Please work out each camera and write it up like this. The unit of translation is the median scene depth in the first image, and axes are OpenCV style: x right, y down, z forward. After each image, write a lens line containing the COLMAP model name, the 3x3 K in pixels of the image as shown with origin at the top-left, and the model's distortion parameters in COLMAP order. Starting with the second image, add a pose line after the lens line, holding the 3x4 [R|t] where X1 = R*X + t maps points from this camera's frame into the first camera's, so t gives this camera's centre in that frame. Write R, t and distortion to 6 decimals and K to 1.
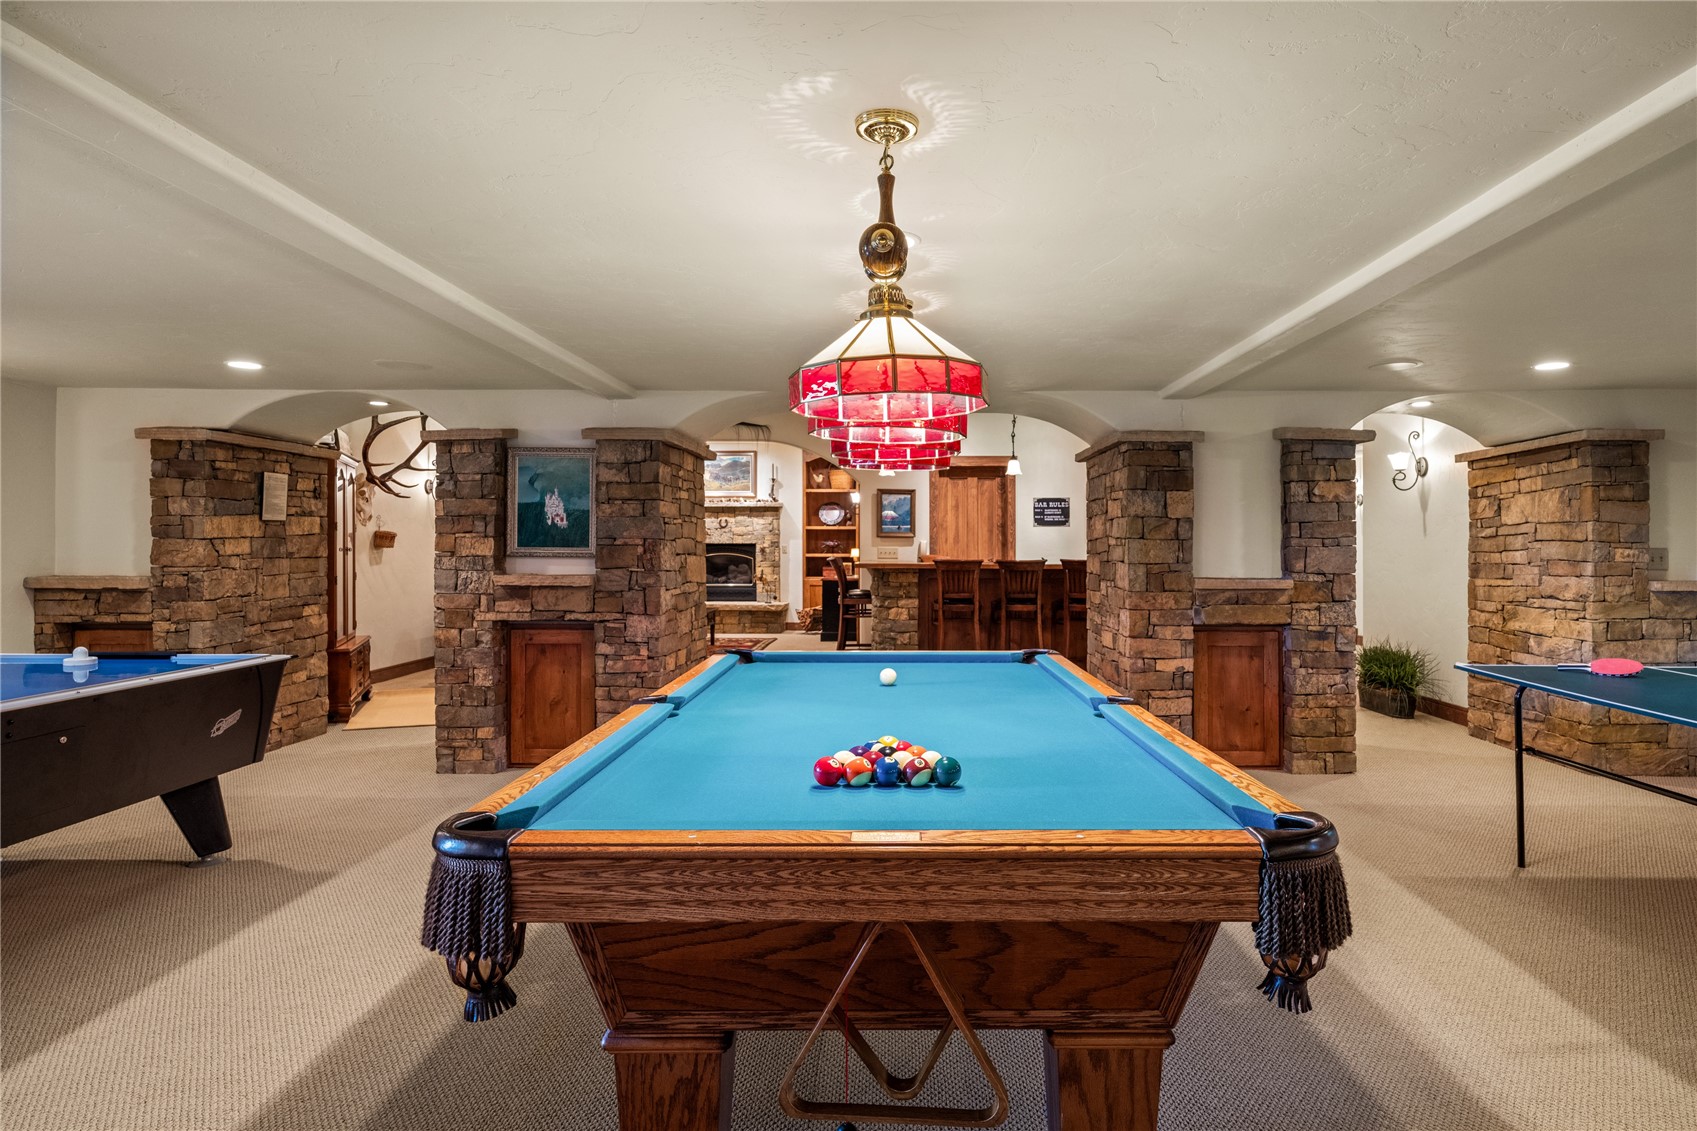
lens RADIAL K [[957.3, 0, 865.4], [0, 957.3, 552.3], [0, 0, 1]] dist [0.002722, -0.000037]
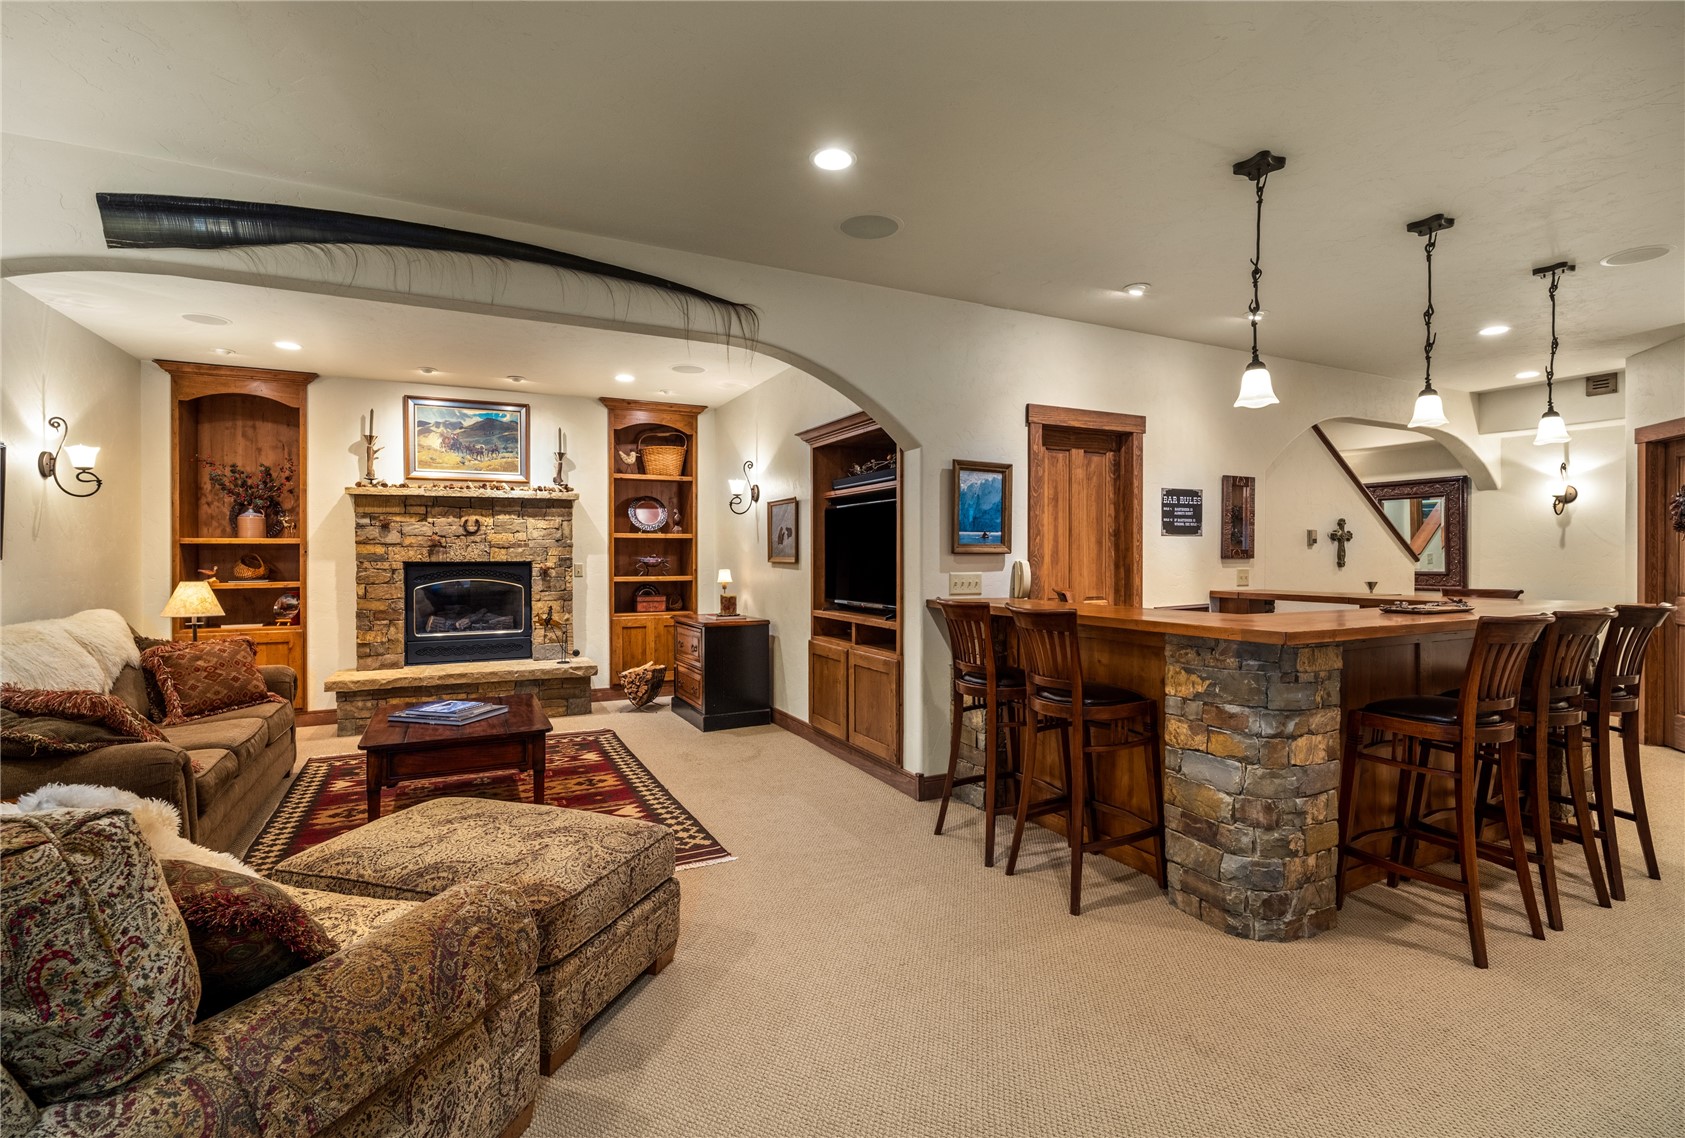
lens RADIAL K [[764.8, 0, 829.2], [0, 764.8, 559.7], [0, 0, 1]] dist [-0.004964, 0.000853]
pose [[0.877231, -0.007886, 0.480004, -0.242544], [0.006732, 0.999969, 0.004126, -0.014669], [-0.480022, -0.000388, 0.877257, 0.672614]]
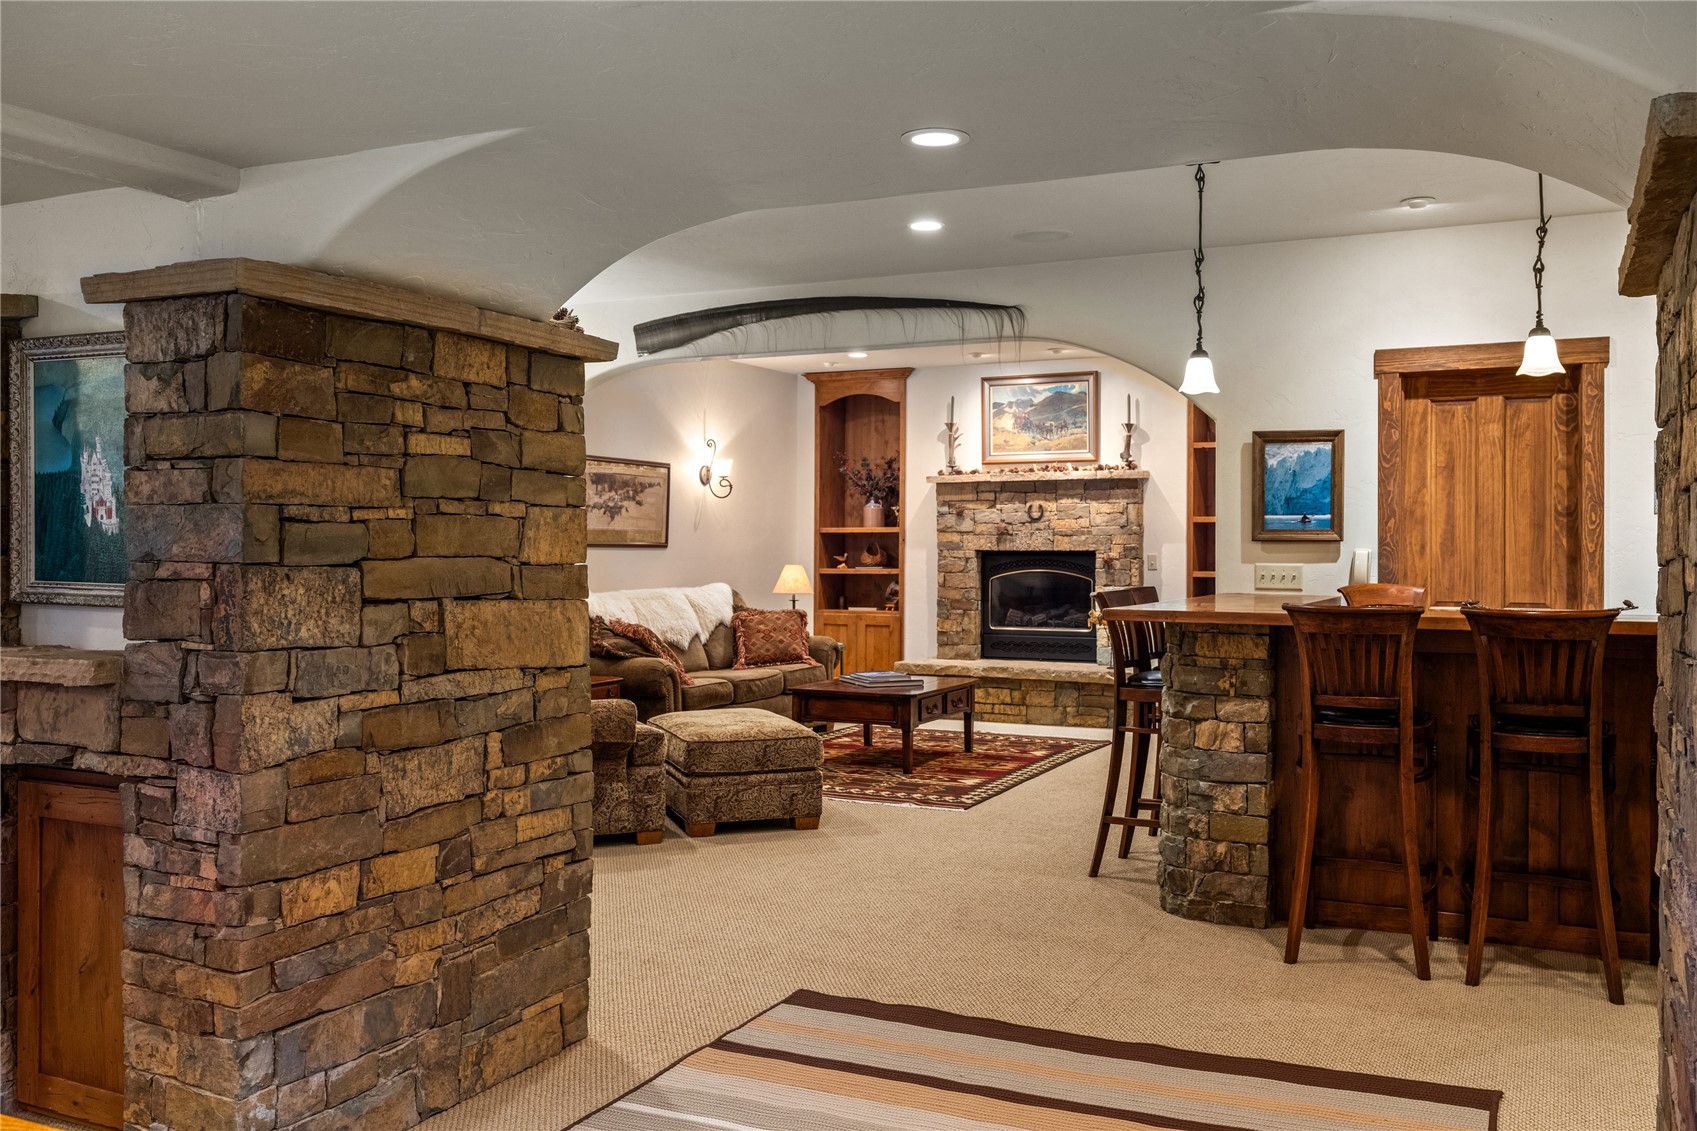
lens RADIAL K [[1451.4, 0, 856.2], [0, 1451.4, 560.8], [0, 0, 1]] dist [-0.014239, 0.014989]
pose [[0.911865, 0.002654, -0.410482, 0.119934], [-0.001053, 0.999991, 0.004127, -0.009368], [0.410489, -0.003331, 0.911859, 0.316542]]
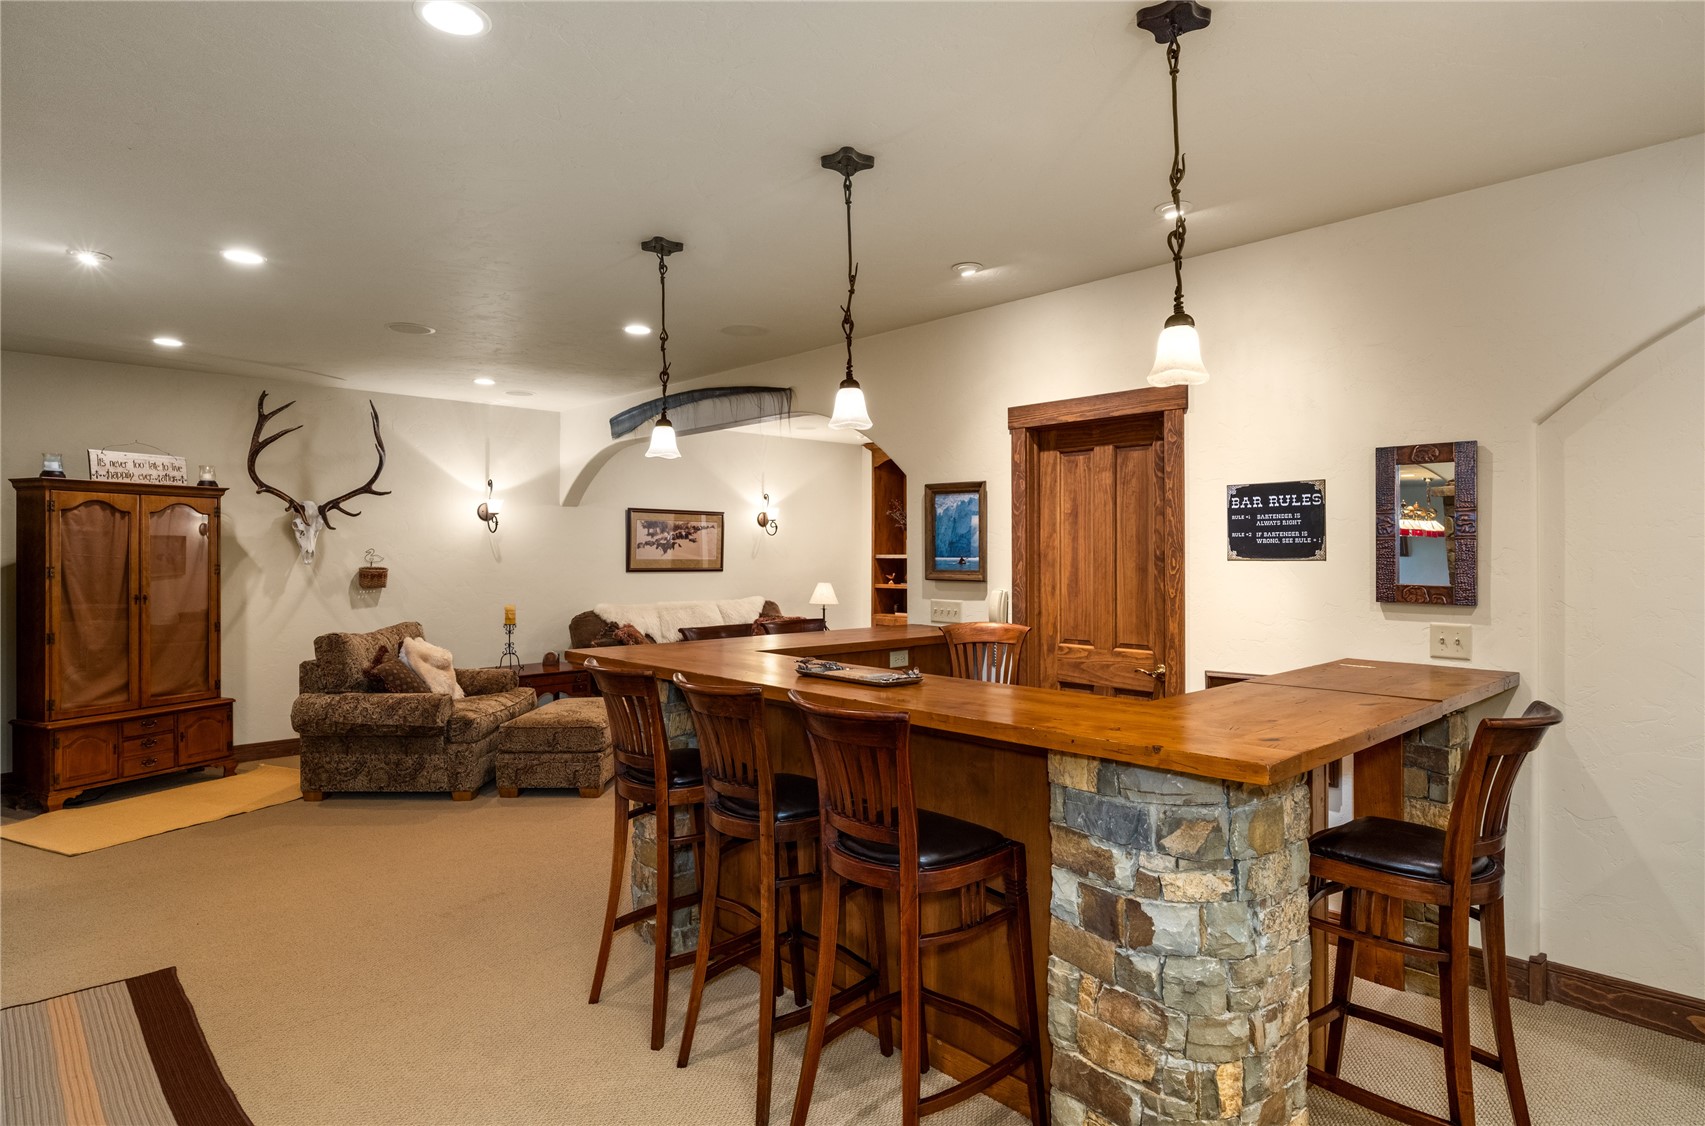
lens RADIAL K [[926.0, 0, 856.1], [0, 926.0, 556.8], [0, 0, 1]] dist [-0.005715, 0.000611]
pose [[0.717394, -0.000583, -0.696668, 0.327446], [-0.000997, 0.999998, -0.001863, -0.027117], [0.696667, 0.002031, 0.717392, 0.622732]]
